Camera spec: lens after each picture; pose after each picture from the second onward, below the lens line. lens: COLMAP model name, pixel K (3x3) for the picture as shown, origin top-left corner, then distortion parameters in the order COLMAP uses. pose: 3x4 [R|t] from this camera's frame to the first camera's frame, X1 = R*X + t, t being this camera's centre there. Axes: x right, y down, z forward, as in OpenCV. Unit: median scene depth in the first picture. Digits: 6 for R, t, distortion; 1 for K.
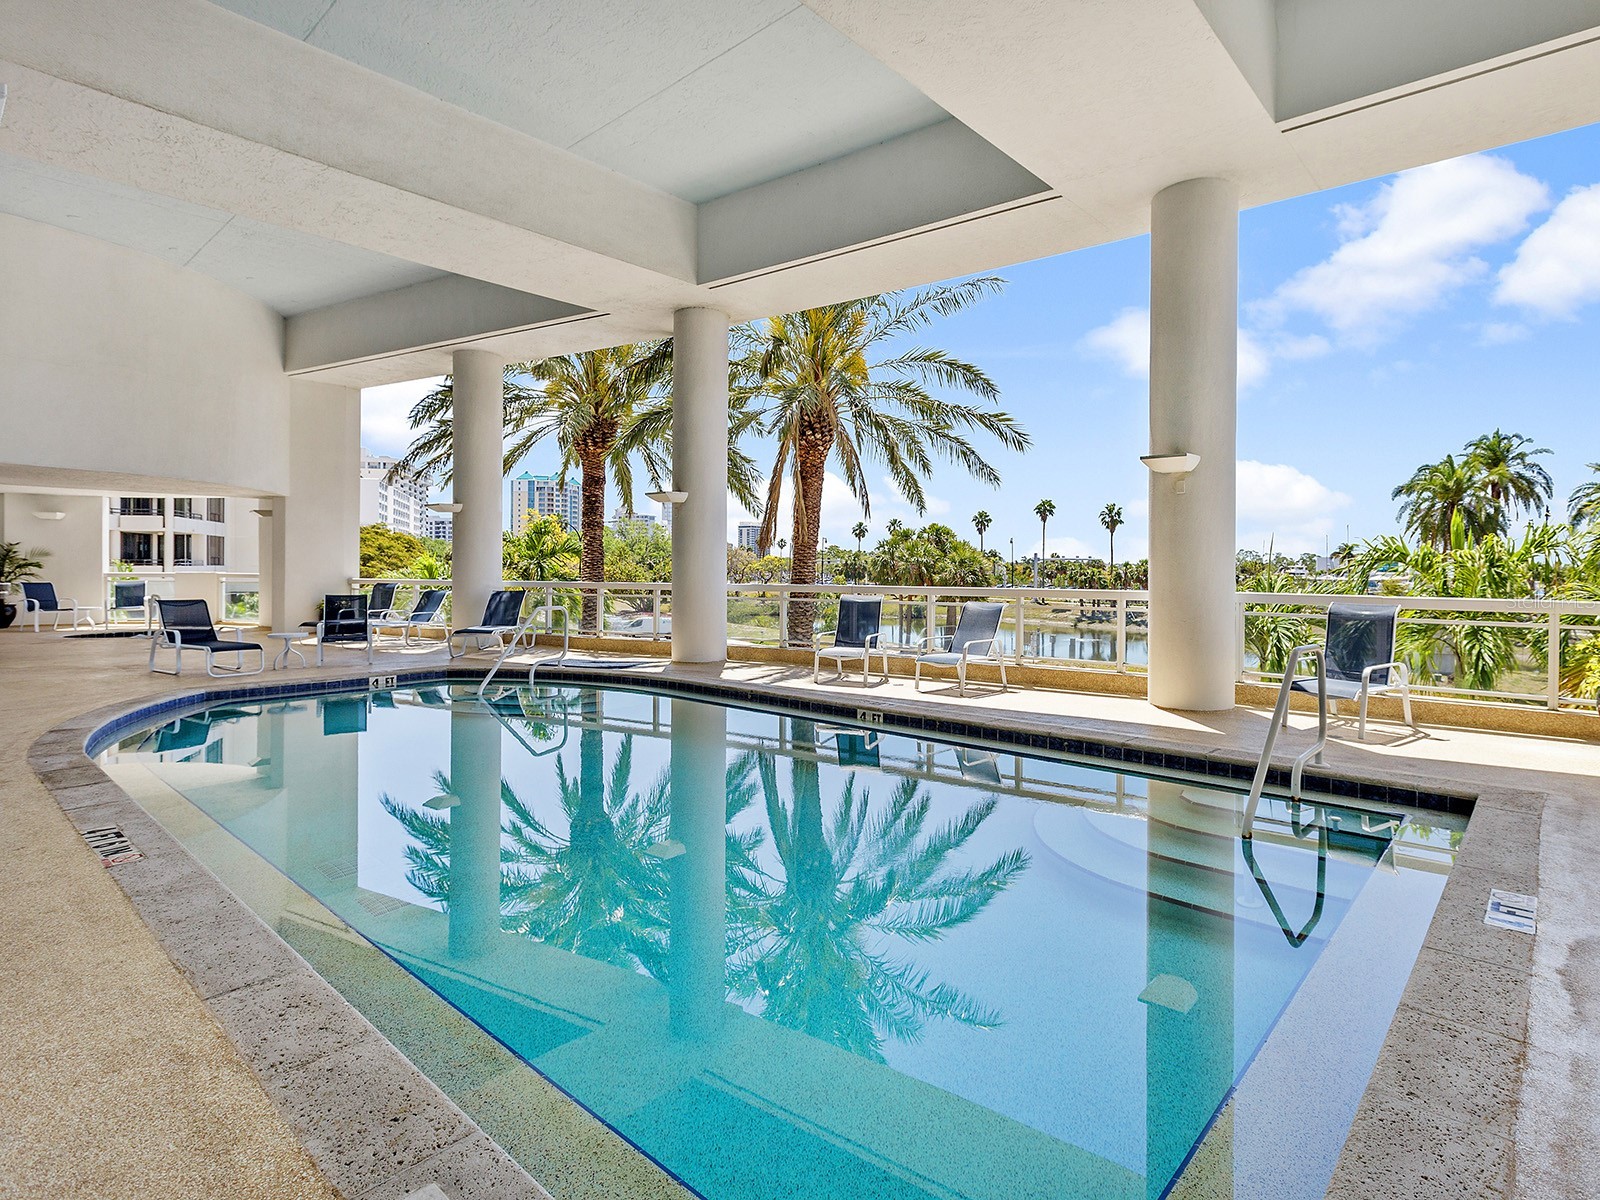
lens RADIAL K [[813.8, 0, 800.0], [0, 813.8, 600.0], [0, 0, 1]] dist [0.000000, -0.000013]
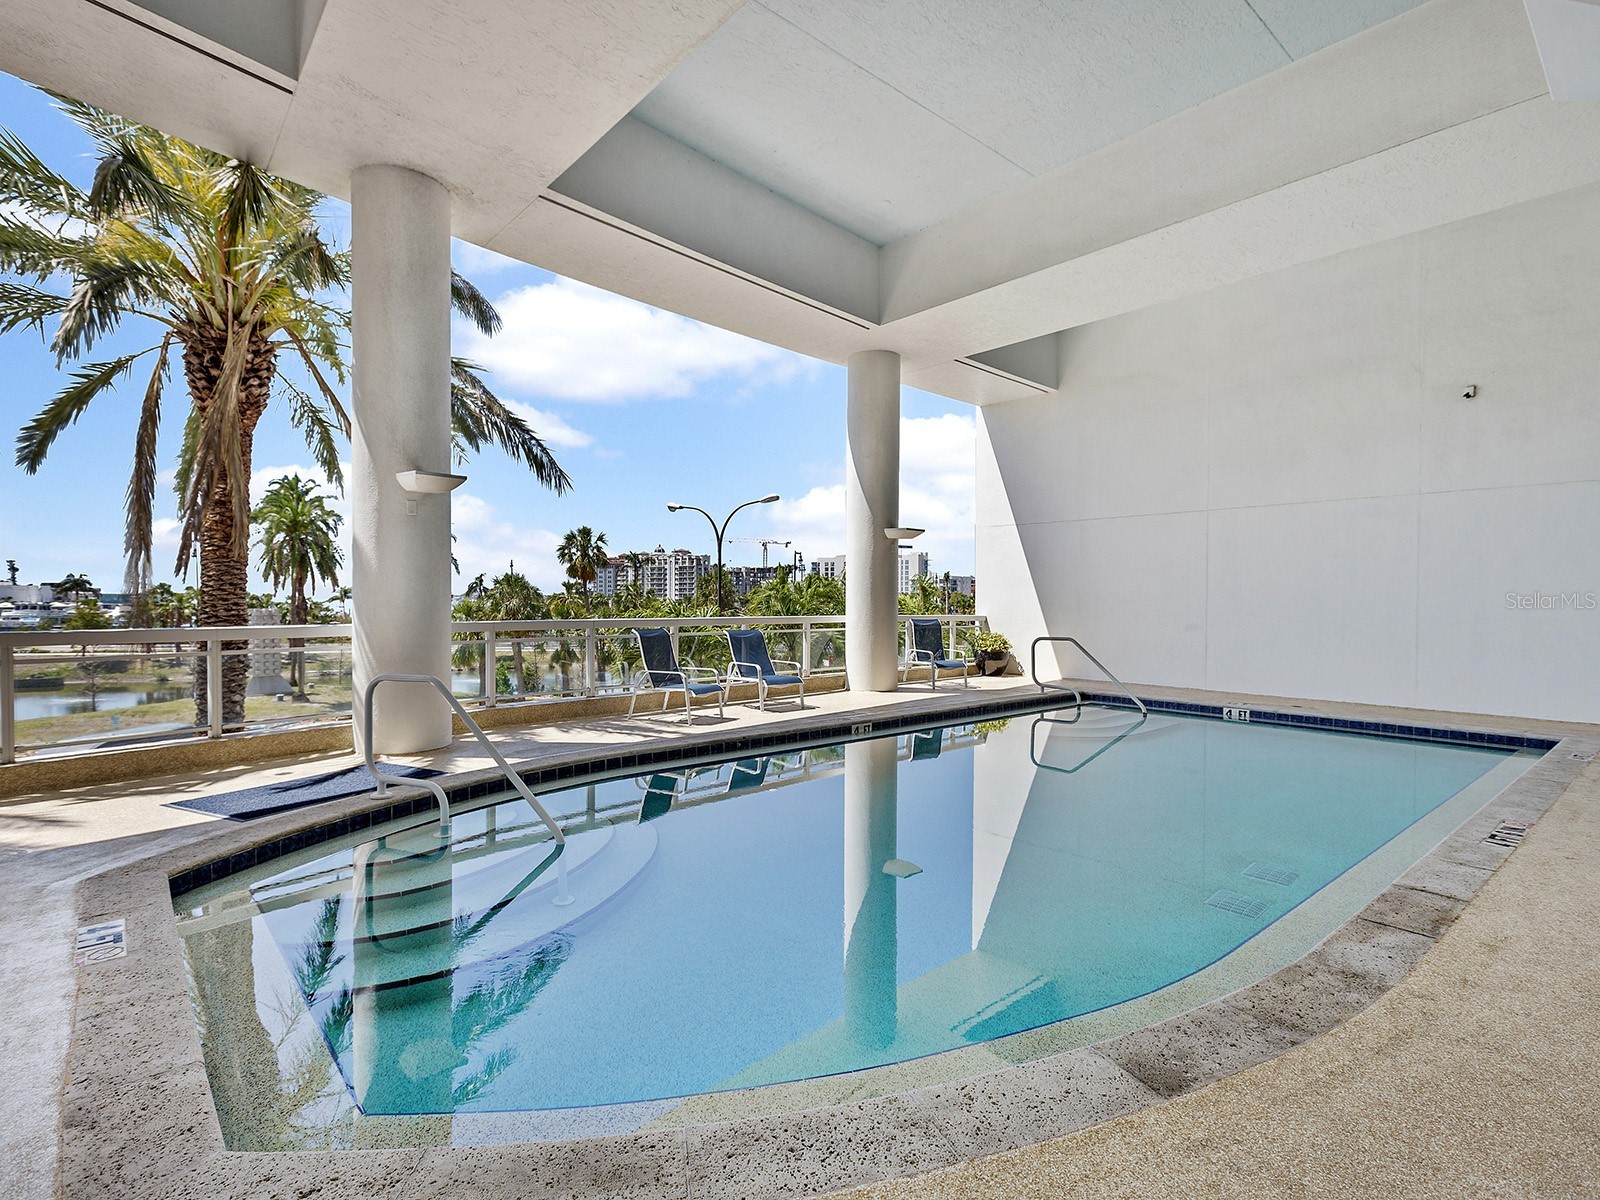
lens RADIAL K [[813.8, 0, 800.0], [0, 813.8, 600.0], [0, 0, 1]] dist [0.000000, -0.000013]
pose [[0.106528, 0.007439, 0.994282, -0.958105], [0.036386, 0.999273, -0.011374, -0.024726], [-0.993644, 0.037389, 0.106180, 0.869358]]
